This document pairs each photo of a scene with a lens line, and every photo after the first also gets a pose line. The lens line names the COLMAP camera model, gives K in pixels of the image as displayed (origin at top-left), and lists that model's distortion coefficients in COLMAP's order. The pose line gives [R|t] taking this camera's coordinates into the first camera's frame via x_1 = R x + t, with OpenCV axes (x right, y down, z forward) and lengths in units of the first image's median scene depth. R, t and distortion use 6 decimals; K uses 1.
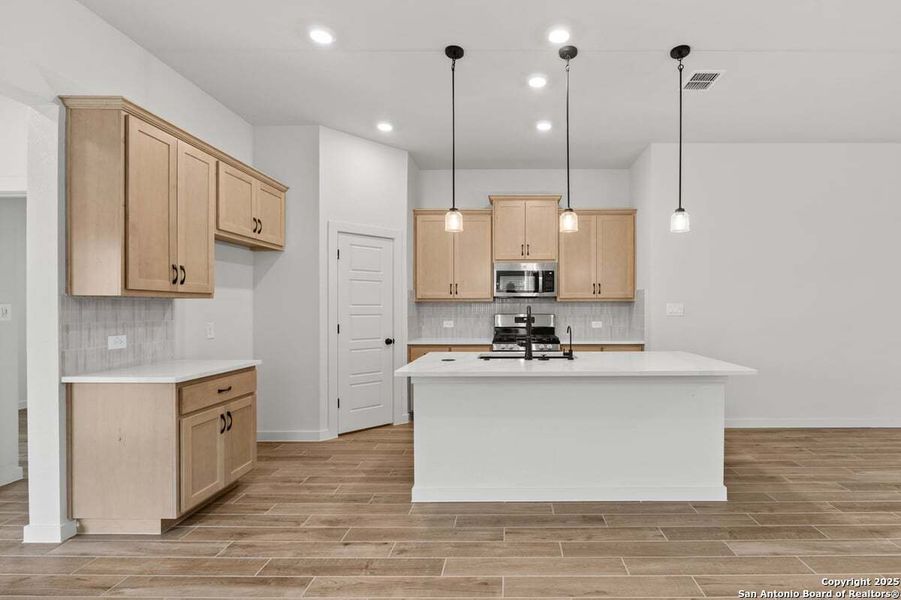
lens RADIAL K [[426.9, 0, 516.2], [0, 426.9, 305.2], [0, 0, 1]] dist [0.000244, 0.003774]
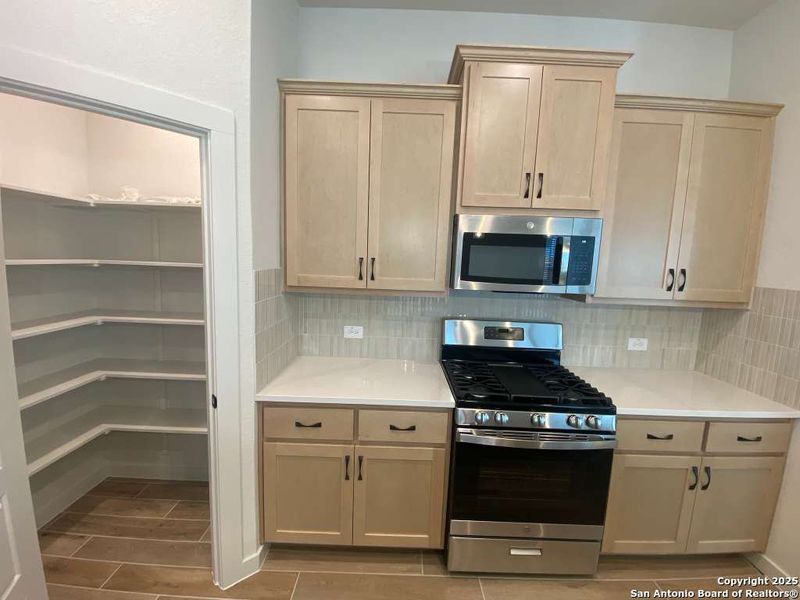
lens RADIAL K [[319.0, 0, 403.1], [0, 319.0, 299.5], [0, 0, 1]] dist [0.003374, -0.002694]
pose [[0.999247, 0.038482, -0.004912, -0.170905], [-0.037670, 0.992739, 0.114240, -0.075552], [0.009273, -0.113969, 0.993441, 1.078269]]
